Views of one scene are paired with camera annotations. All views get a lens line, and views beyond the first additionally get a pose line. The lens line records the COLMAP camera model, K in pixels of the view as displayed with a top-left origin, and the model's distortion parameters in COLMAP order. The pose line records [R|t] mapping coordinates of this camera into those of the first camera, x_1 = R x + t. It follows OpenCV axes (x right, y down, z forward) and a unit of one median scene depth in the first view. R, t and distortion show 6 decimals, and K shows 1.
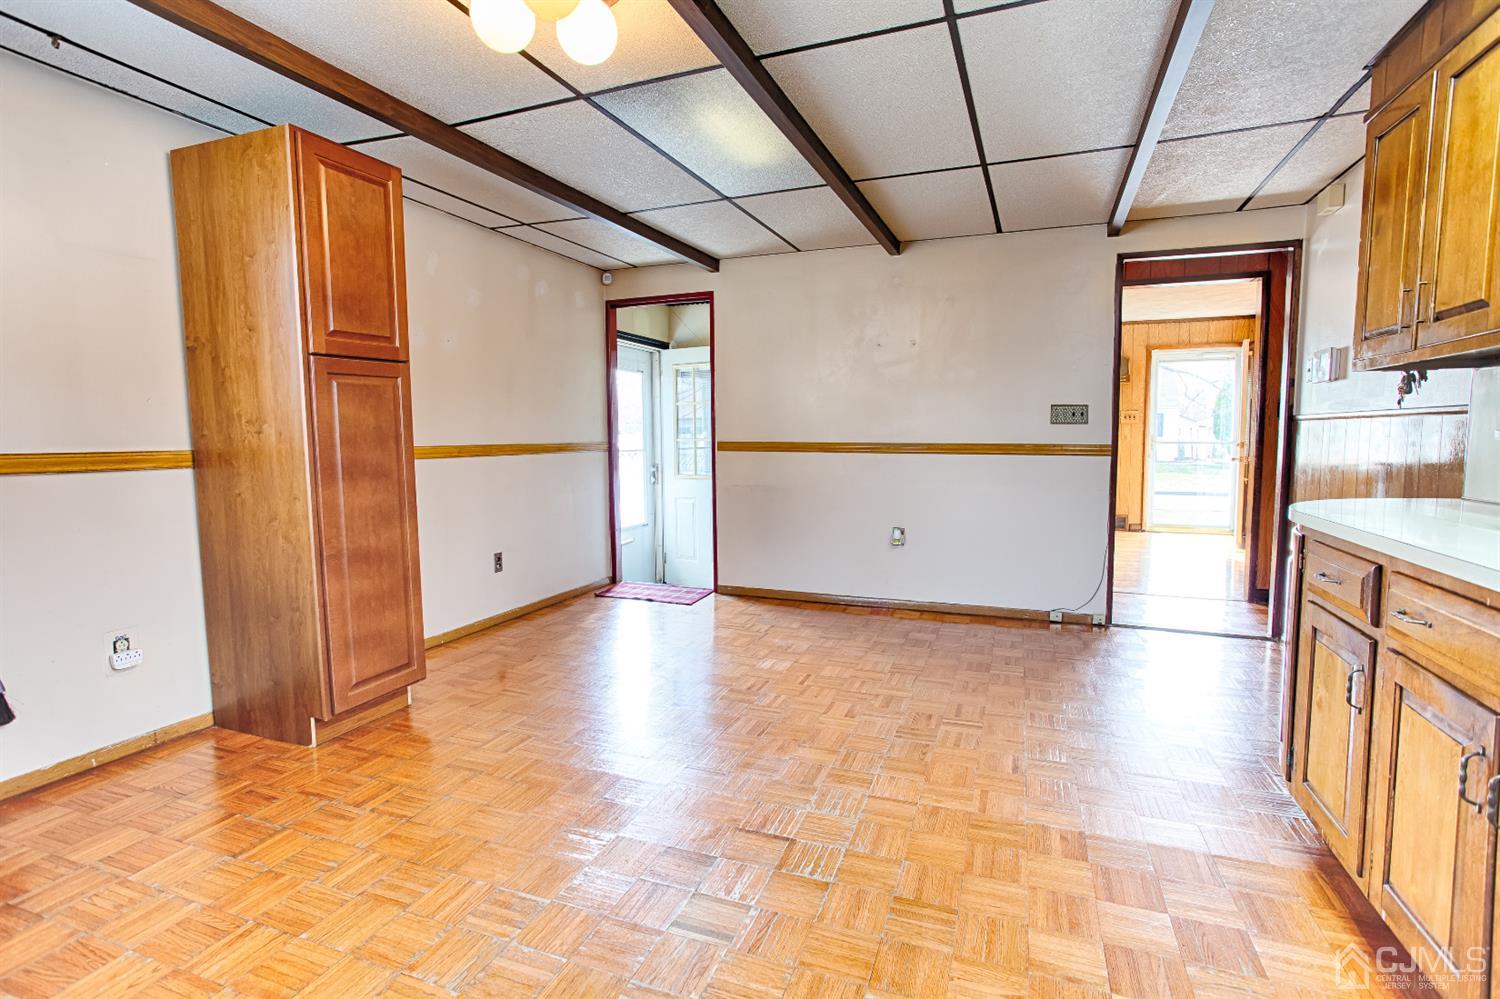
lens RADIAL K [[724.8, 0, 749.5], [0, 724.8, 496.6], [0, 0, 1]] dist [-0.024487, 0.001886]
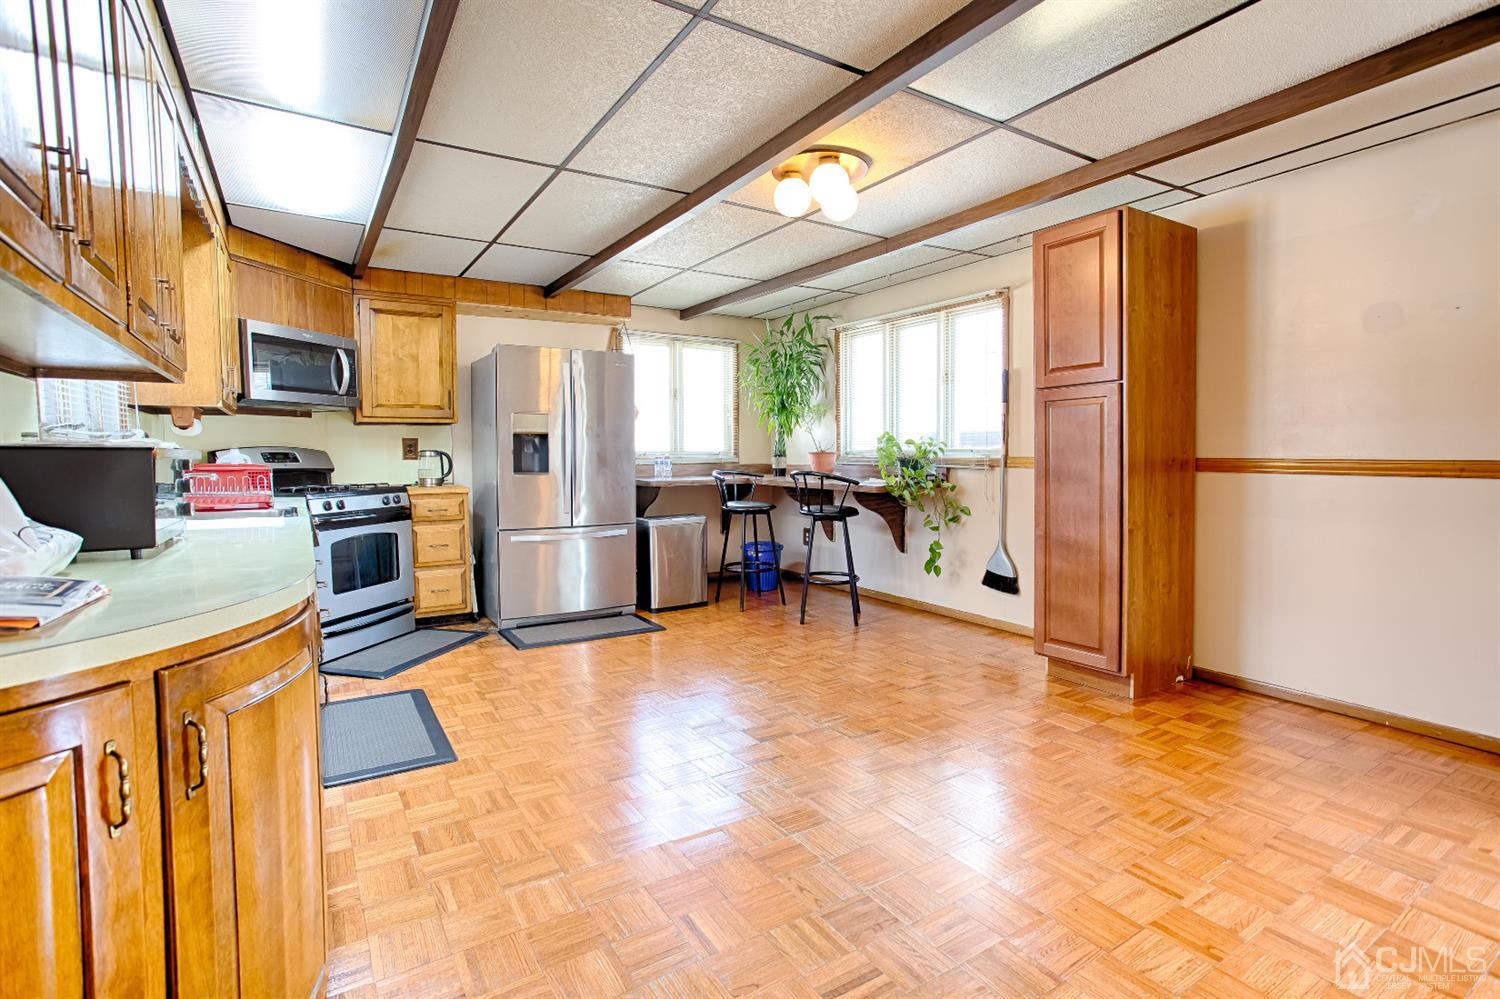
lens RADIAL K [[724.8, 0, 745.3], [0, 724.8, 493.8], [0, 0, 1]] dist [-0.024487, 0.001886]
pose [[-0.603787, 0.048574, -0.795664, 0.743817], [-0.063775, 0.991999, 0.108956, -0.096732], [0.794590, 0.116529, -0.595859, 1.202745]]
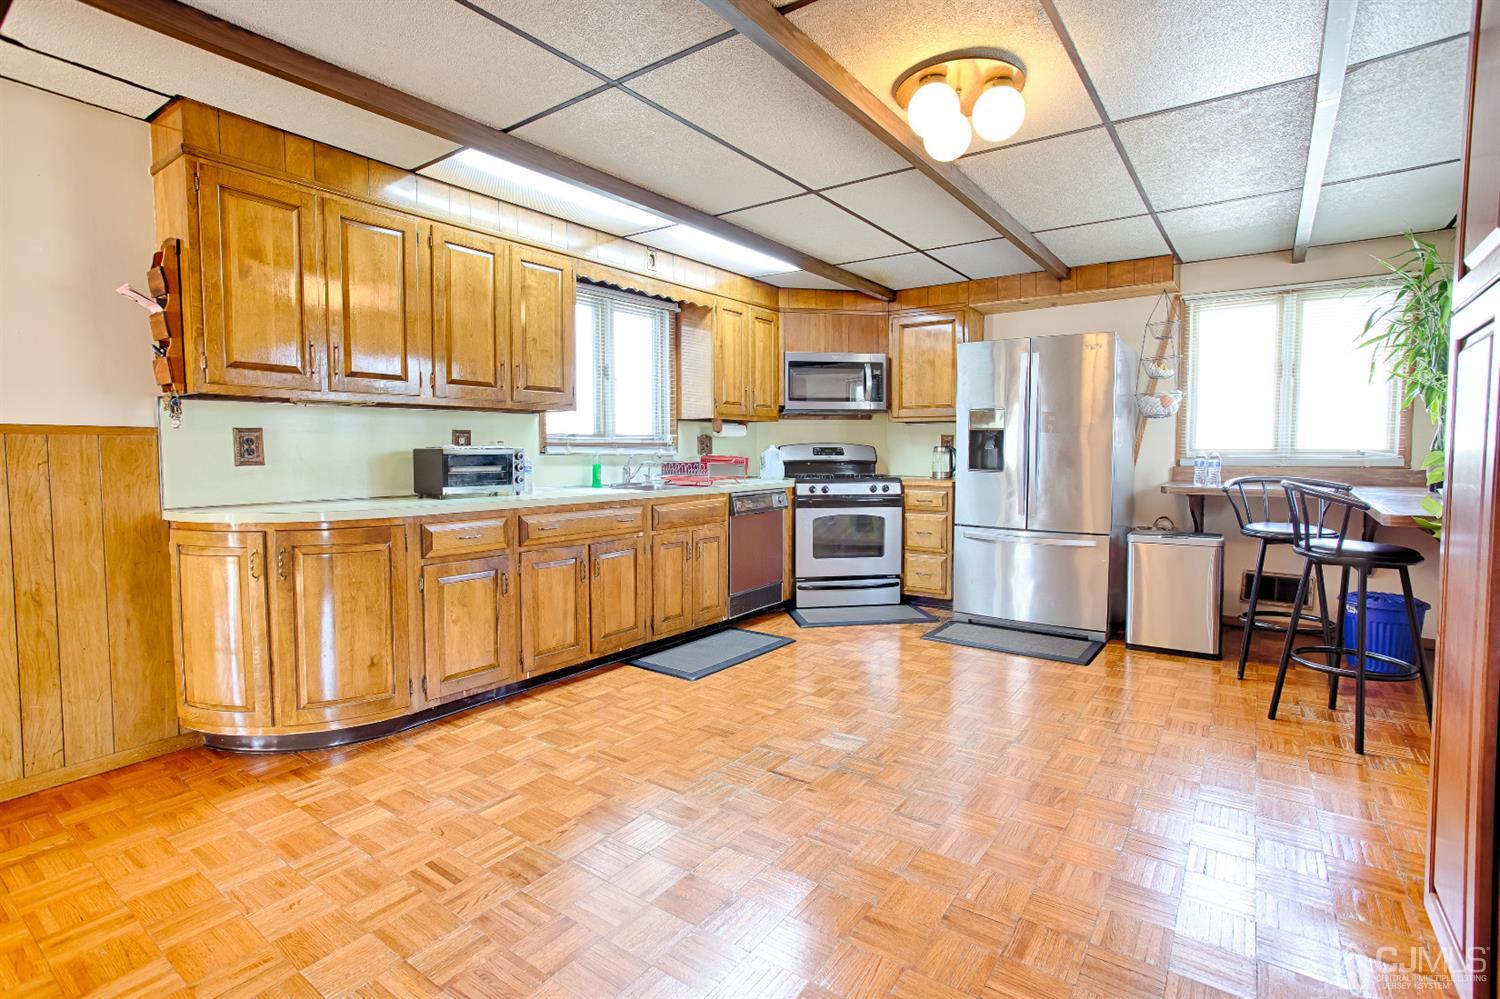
lens RADIAL K [[724.8, 0, 745.3], [0, 724.8, 492.9], [0, 0, 1]] dist [-0.024487, 0.001886]
pose [[-0.966688, -0.014476, 0.255548, -0.147908], [0.023420, 0.989209, 0.144628, -0.128300], [-0.254884, 0.145795, -0.955917, 1.511289]]
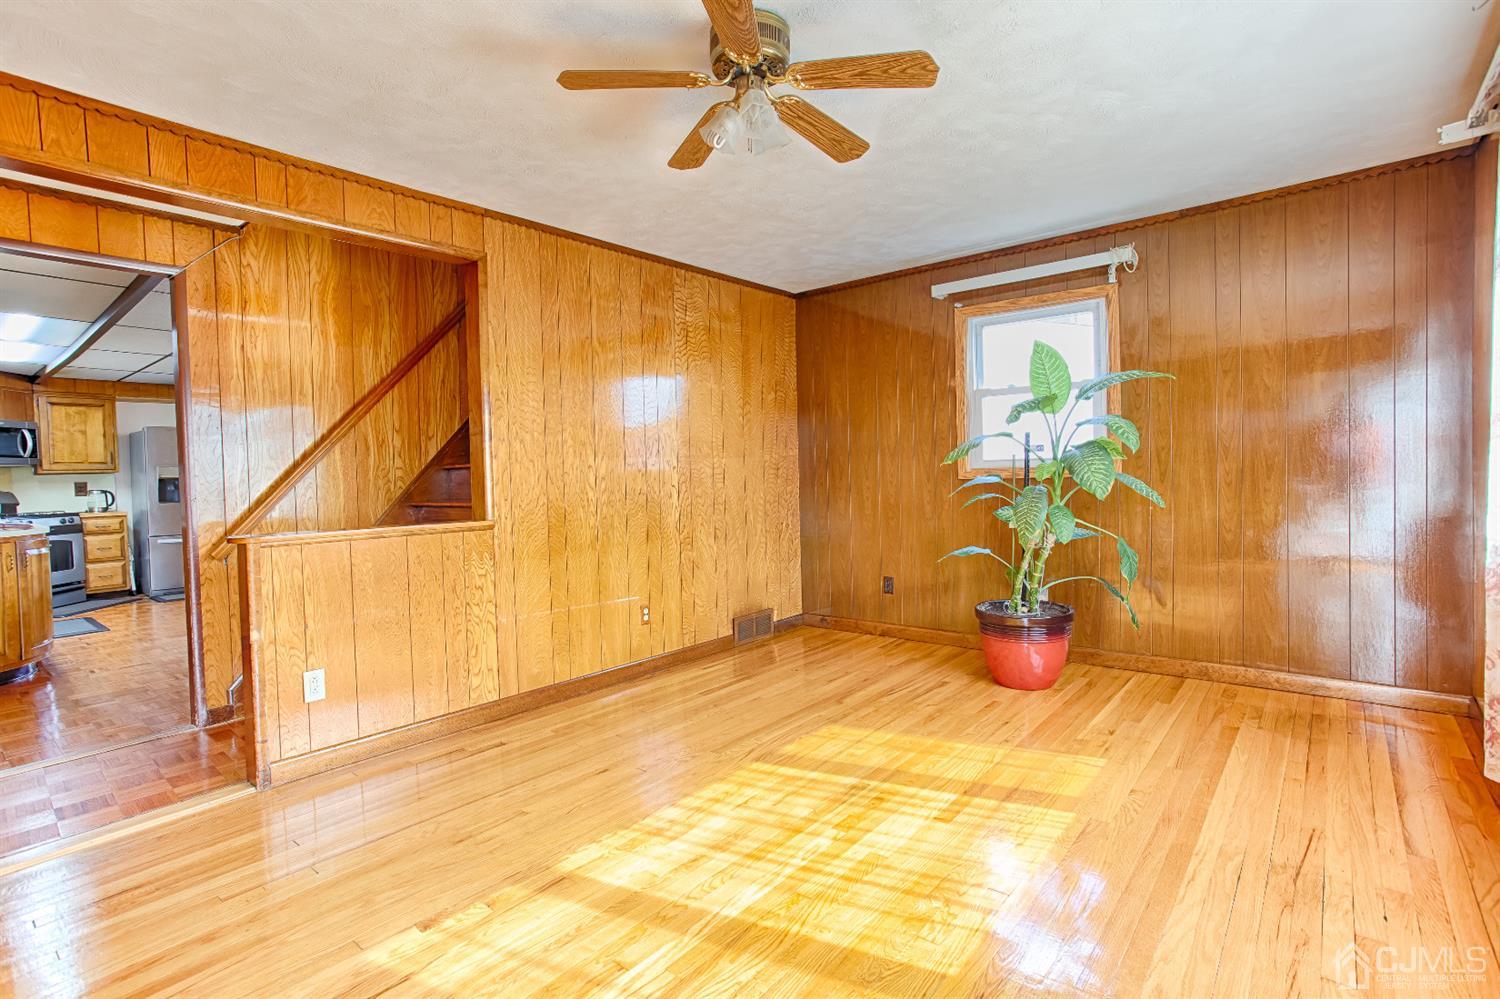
lens RADIAL K [[693.2, 0, 747.8], [0, 693.2, 490.2], [0, 0, 1]] dist [-0.001733, 0.000775]
pose [[-0.309249, 0.038251, -0.950212, 1.542326], [-0.058828, 0.996508, 0.059260, -0.260819], [0.949160, 0.074225, -0.305918, 2.690608]]
